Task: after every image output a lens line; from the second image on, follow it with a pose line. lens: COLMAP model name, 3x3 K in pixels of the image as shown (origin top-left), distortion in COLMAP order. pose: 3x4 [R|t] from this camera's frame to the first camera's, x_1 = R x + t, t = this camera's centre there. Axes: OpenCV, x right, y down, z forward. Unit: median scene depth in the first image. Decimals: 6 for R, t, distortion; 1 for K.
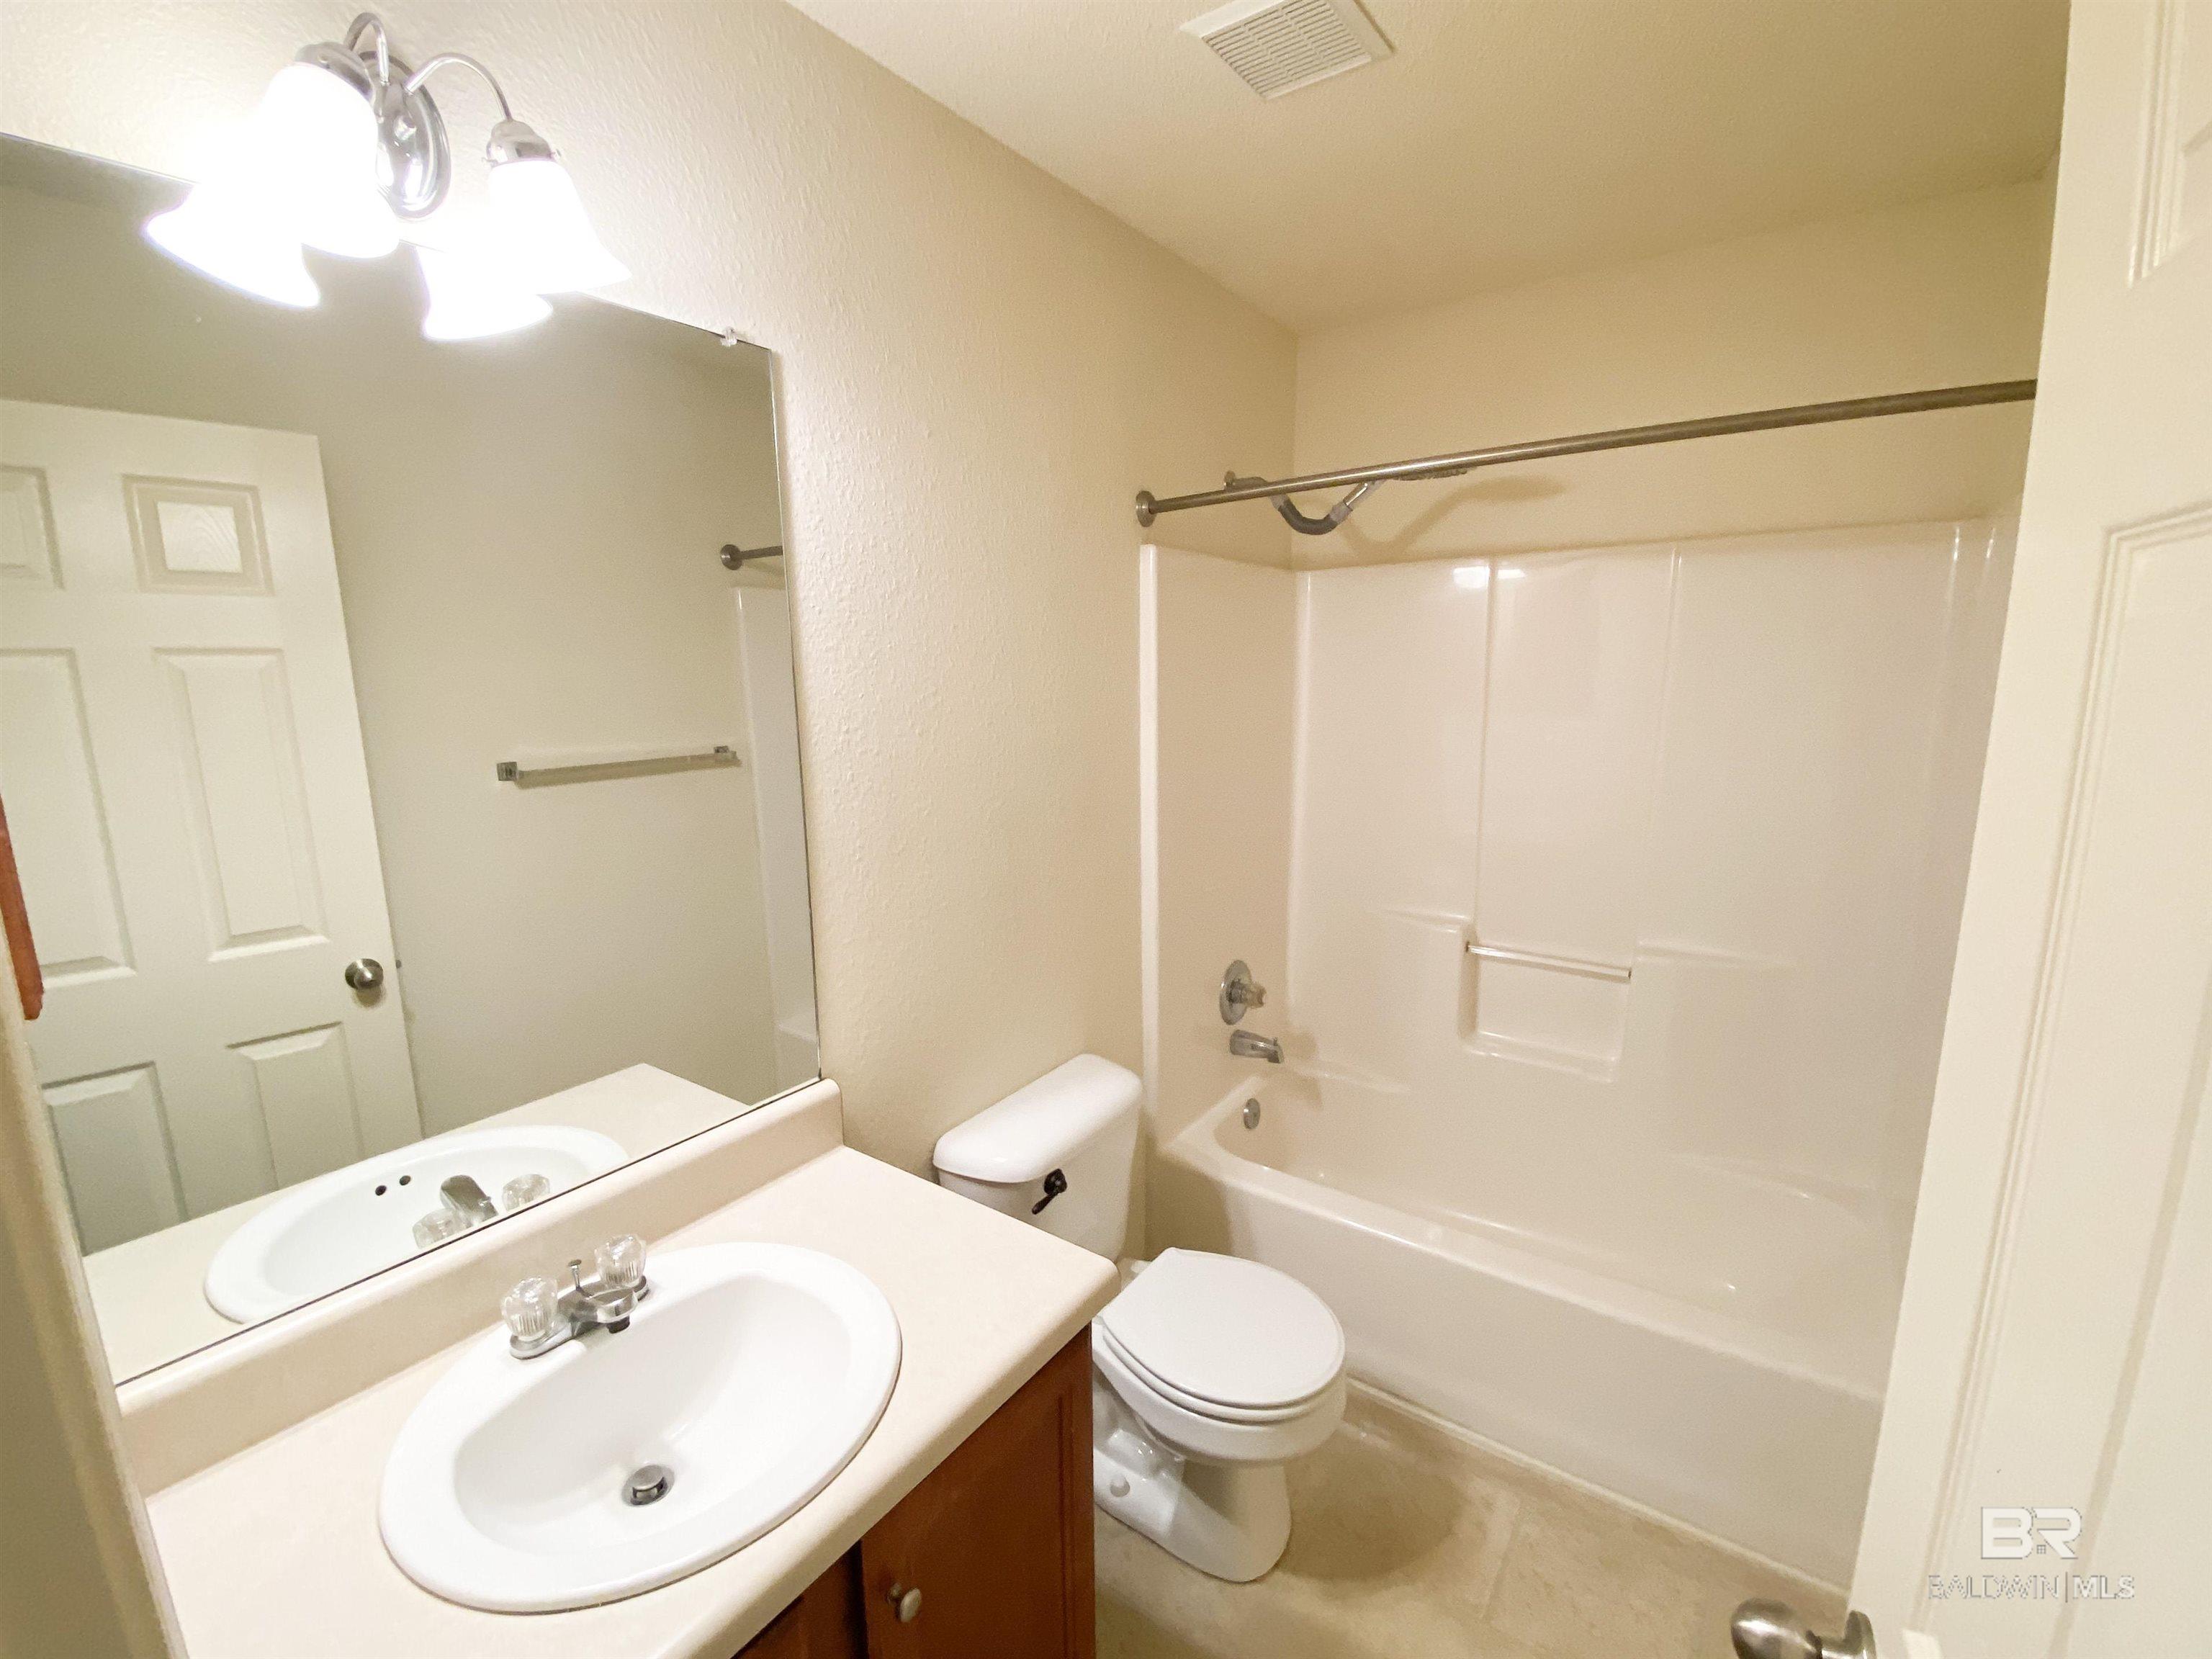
lens RADIAL K [[926.7, 0, 1100.9], [0, 926.7, 834.2], [0, 0, 1]] dist [0.085081, -0.031382]
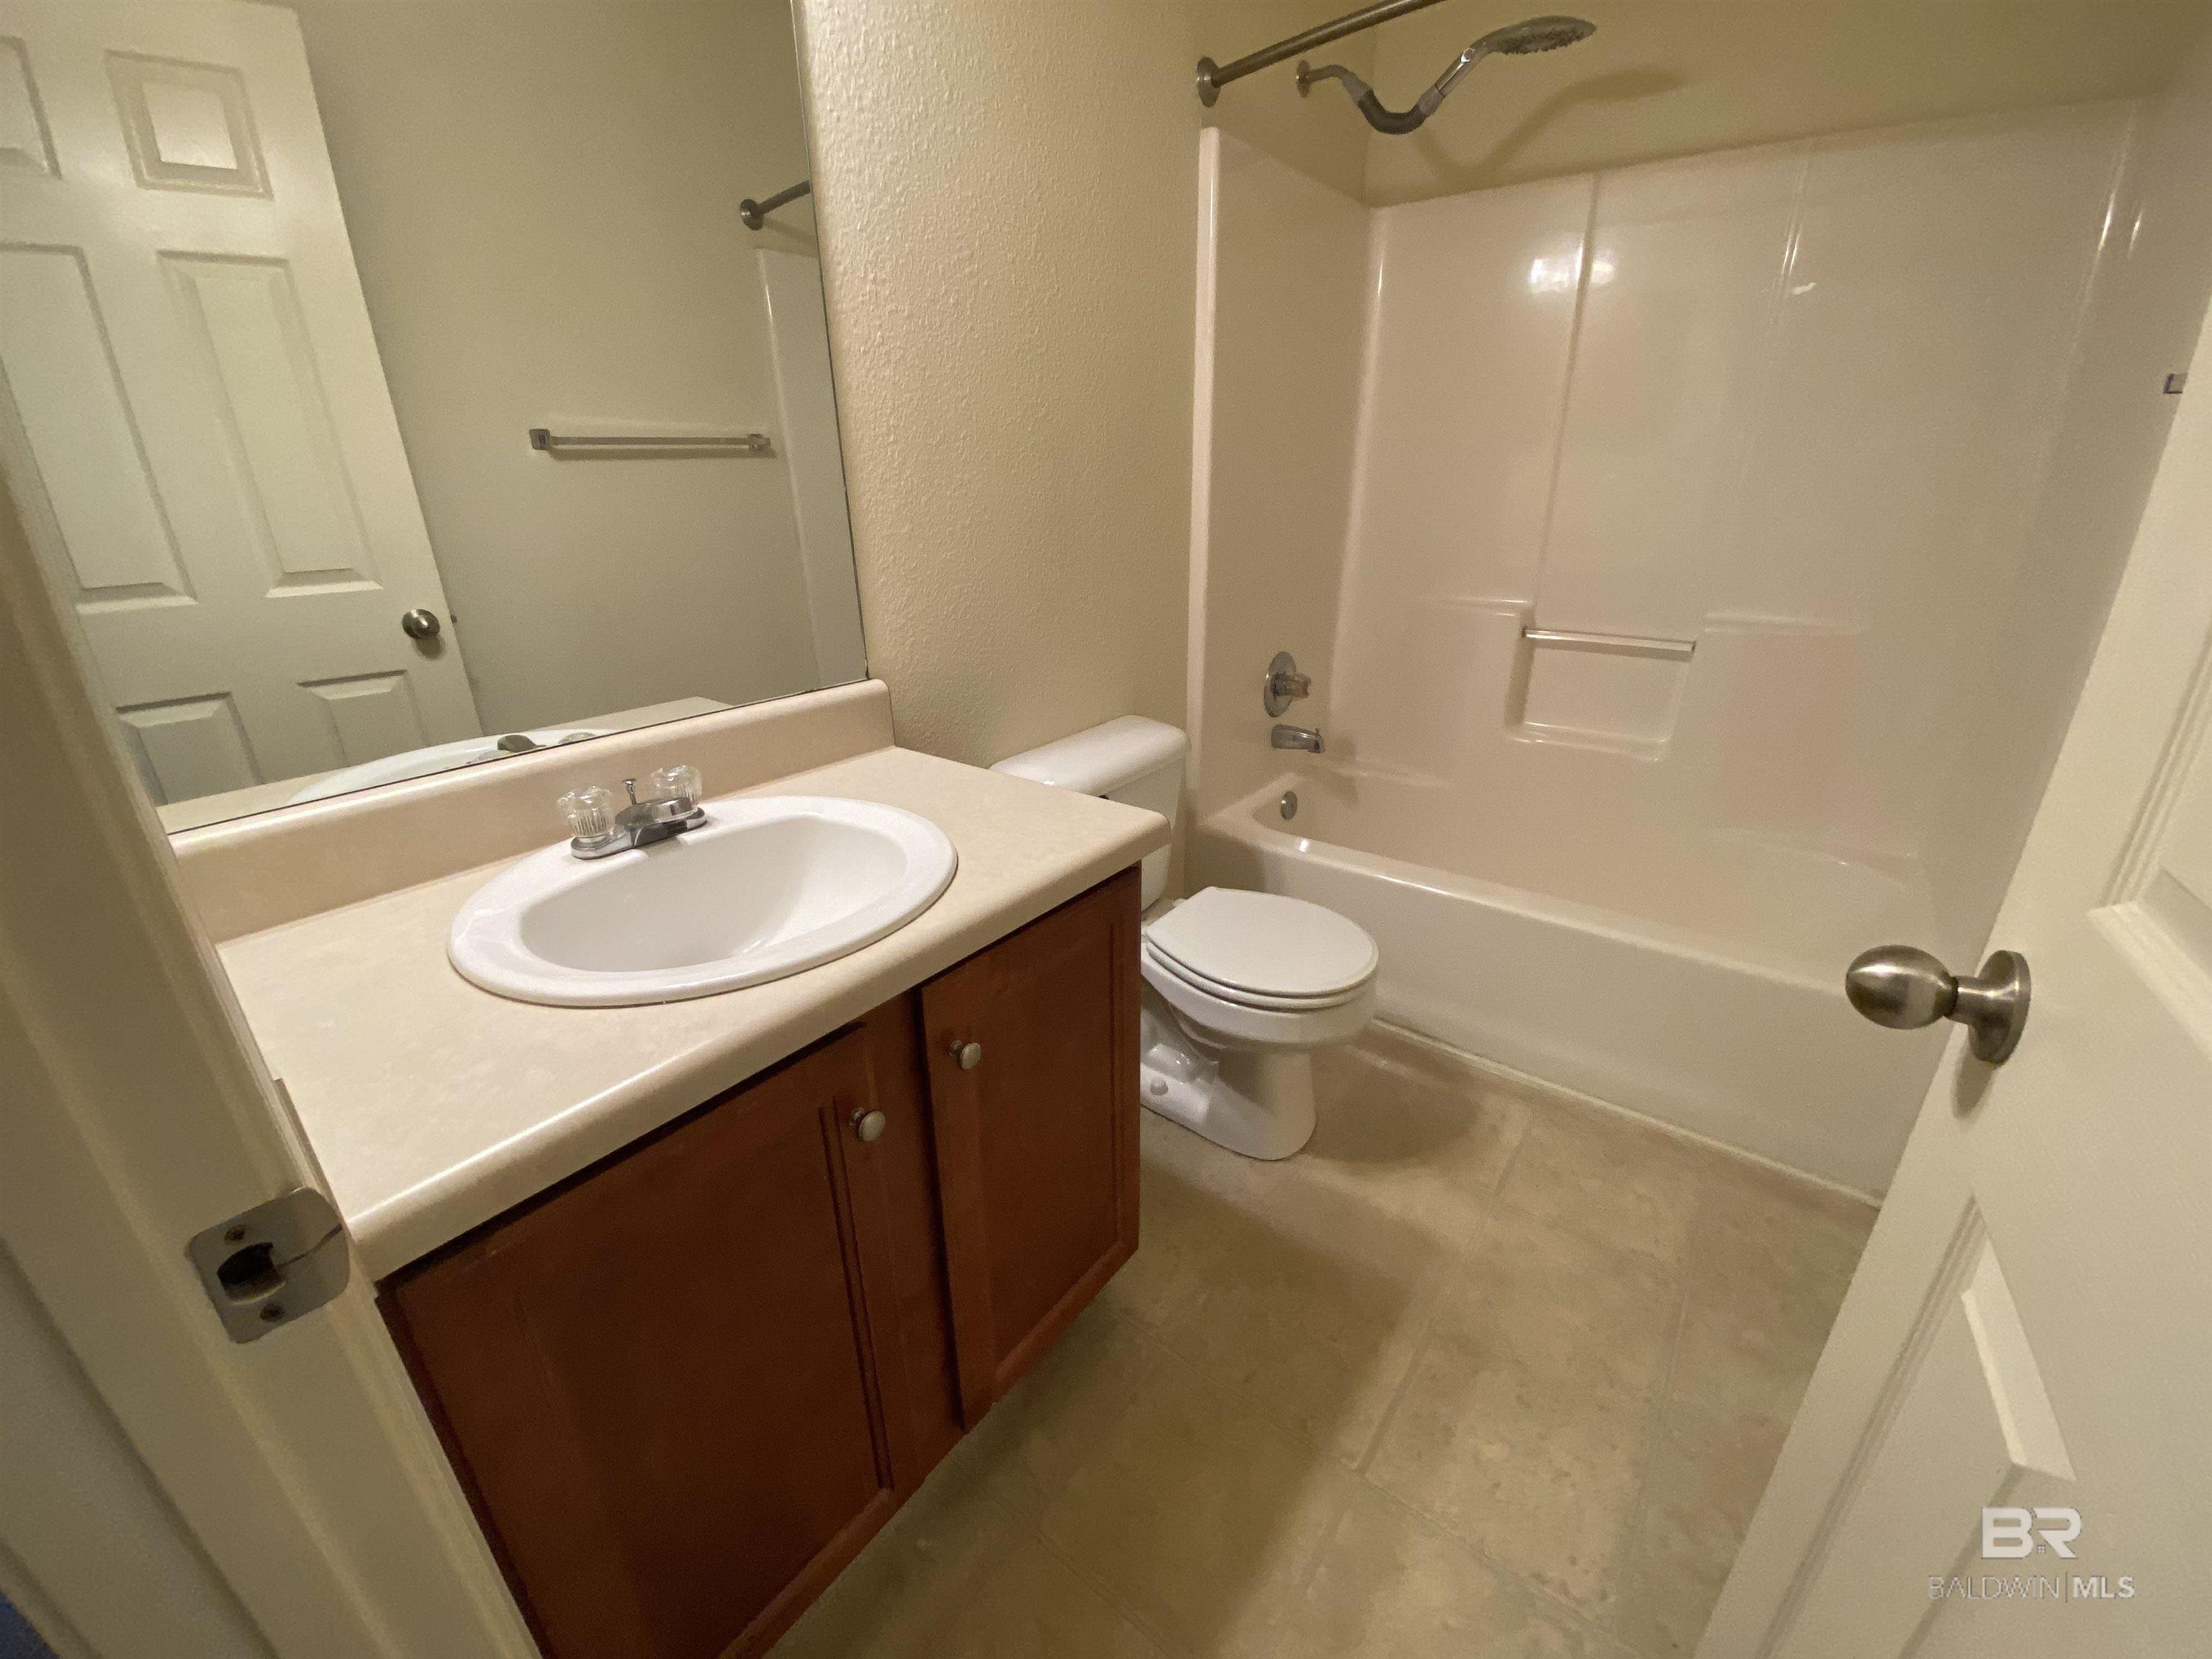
lens RADIAL K [[867.1, 0, 1105.3], [0, 867.1, 819.8], [0, 0, 1]] dist [0.088426, -0.033373]
pose [[0.999369, 0.012593, -0.033218, -0.011817], [-0.006958, 0.986336, 0.164598, 0.198700], [0.034837, -0.164263, 0.985801, 0.057925]]
